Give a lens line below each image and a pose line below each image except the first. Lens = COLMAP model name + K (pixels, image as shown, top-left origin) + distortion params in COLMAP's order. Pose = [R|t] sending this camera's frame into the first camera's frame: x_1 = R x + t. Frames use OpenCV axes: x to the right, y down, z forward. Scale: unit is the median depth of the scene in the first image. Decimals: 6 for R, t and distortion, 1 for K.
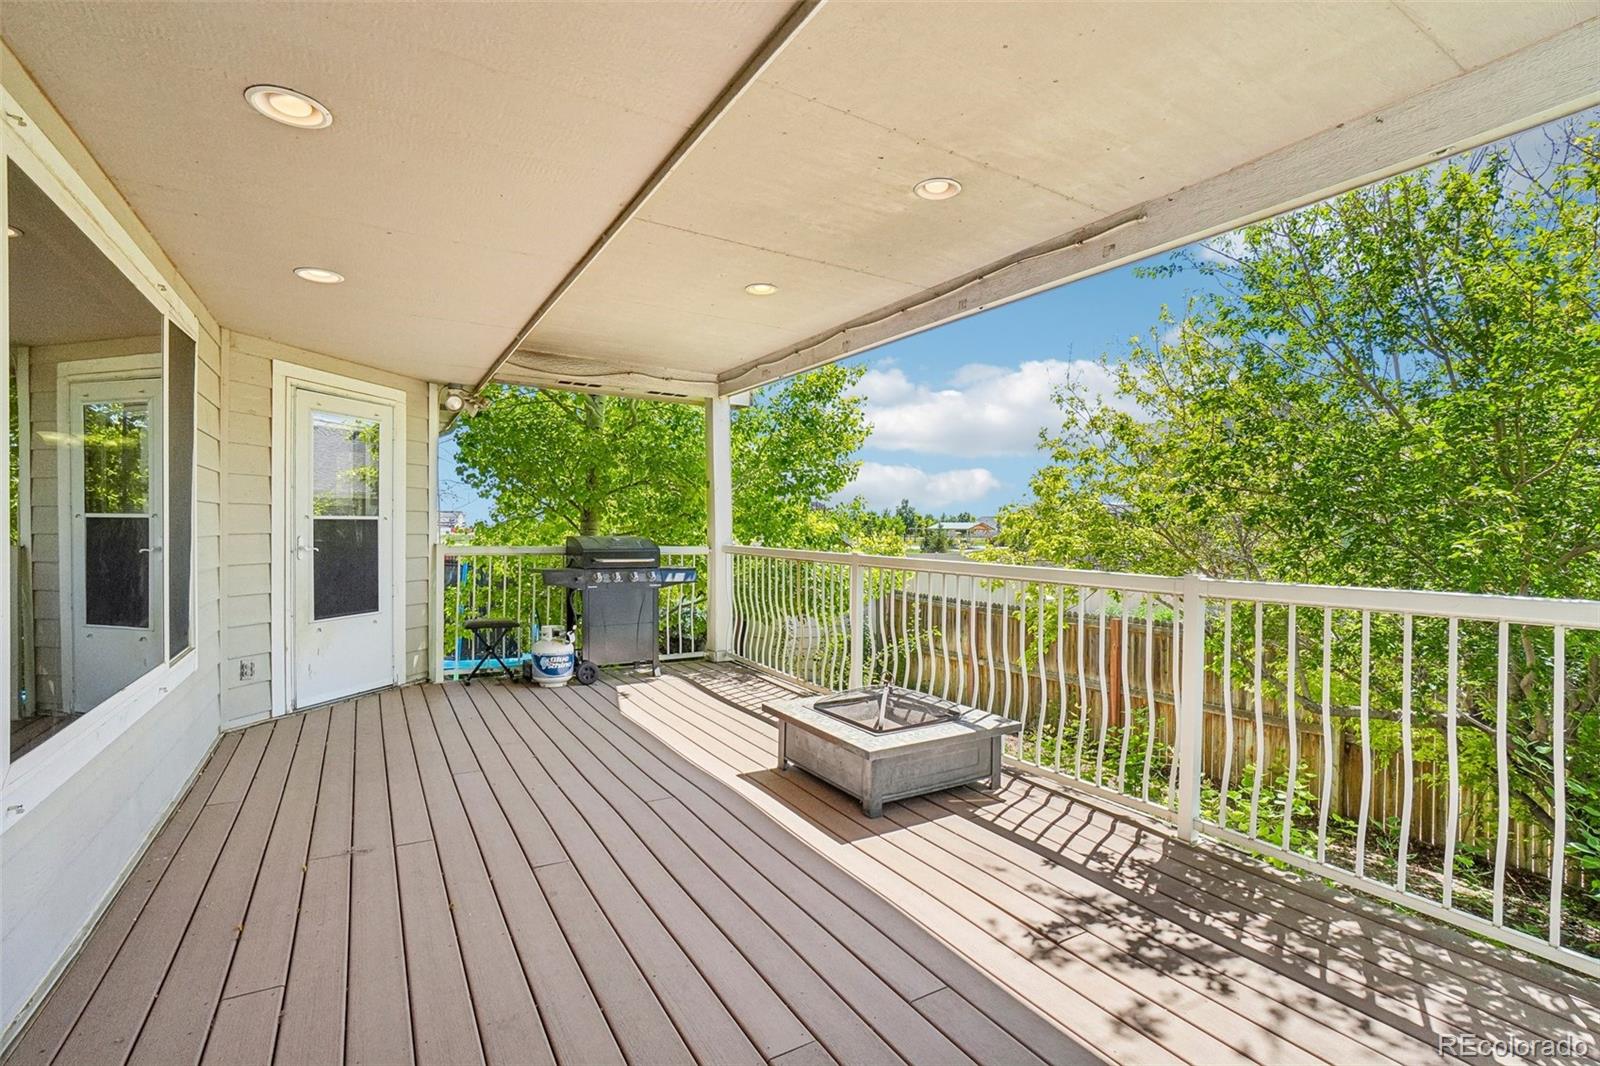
lens RADIAL K [[712.6, 0, 796.5], [0, 712.6, 537.2], [0, 0, 1]] dist [0.000640, 0.001008]
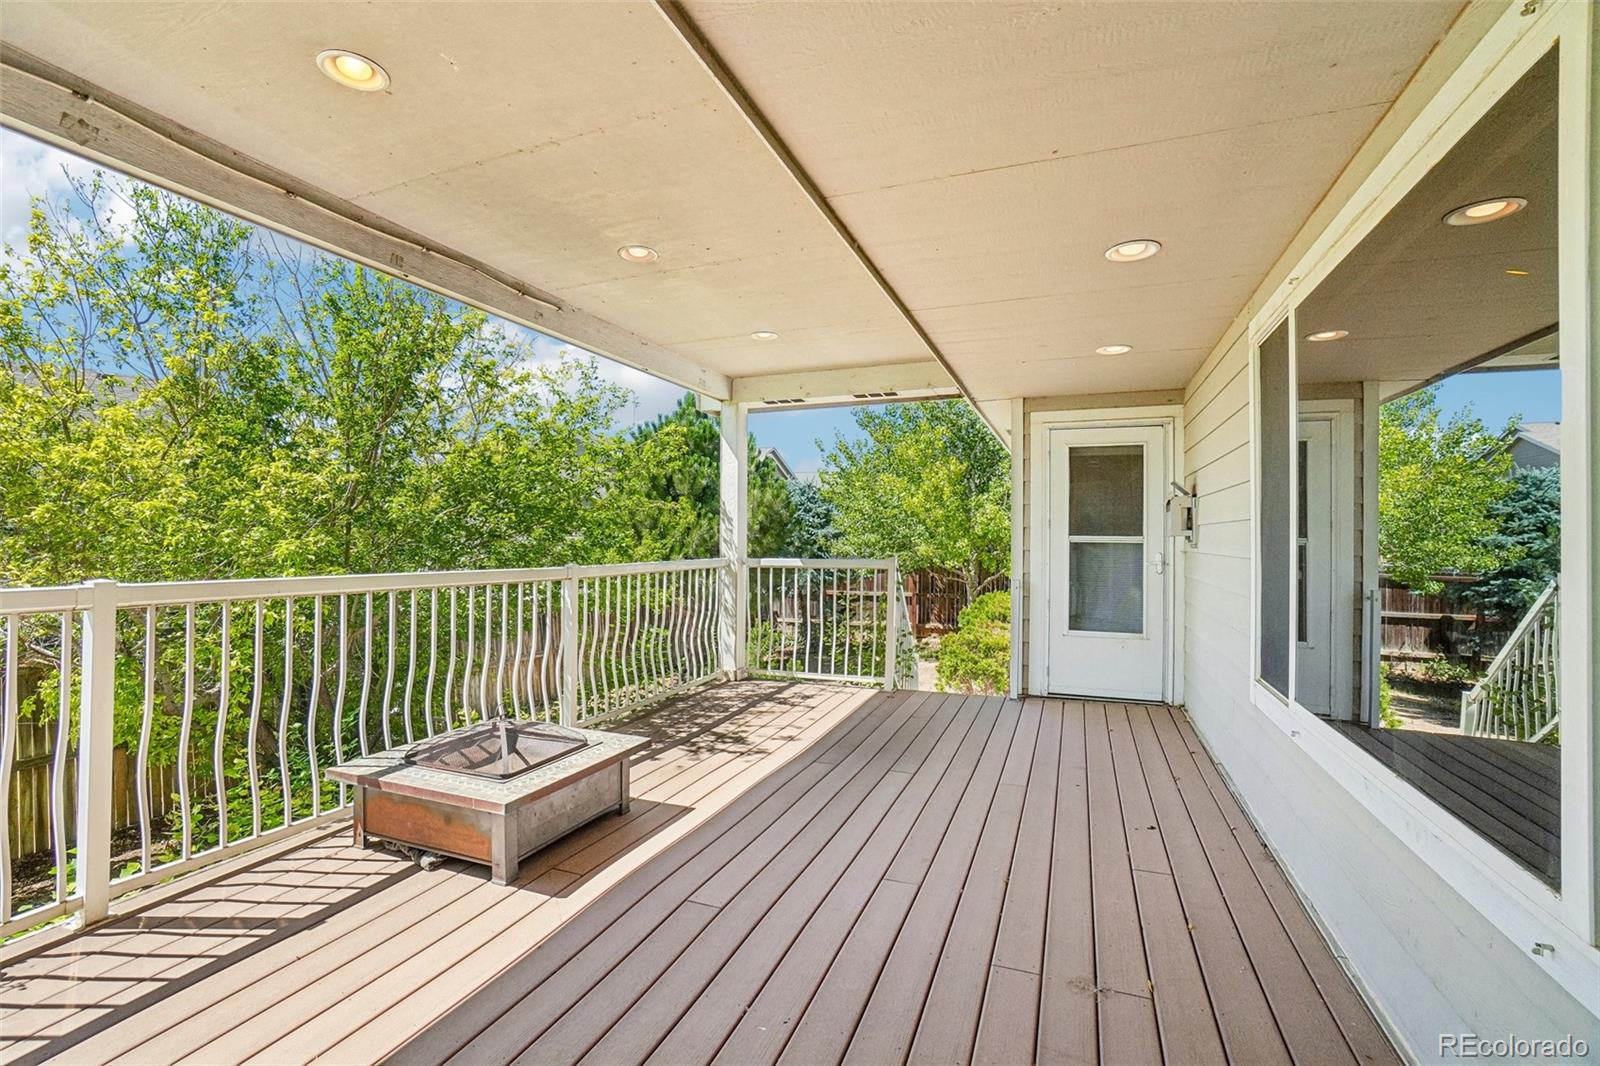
lens RADIAL K [[712.6, 0, 798.4], [0, 712.6, 529.7], [0, 0, 1]] dist [0.000640, 0.001008]
pose [[-0.586268, -0.014006, 0.809996, -1.211538], [-0.011282, 0.999895, 0.009125, -0.053128], [-0.810039, -0.003789, -0.586364, 1.911392]]
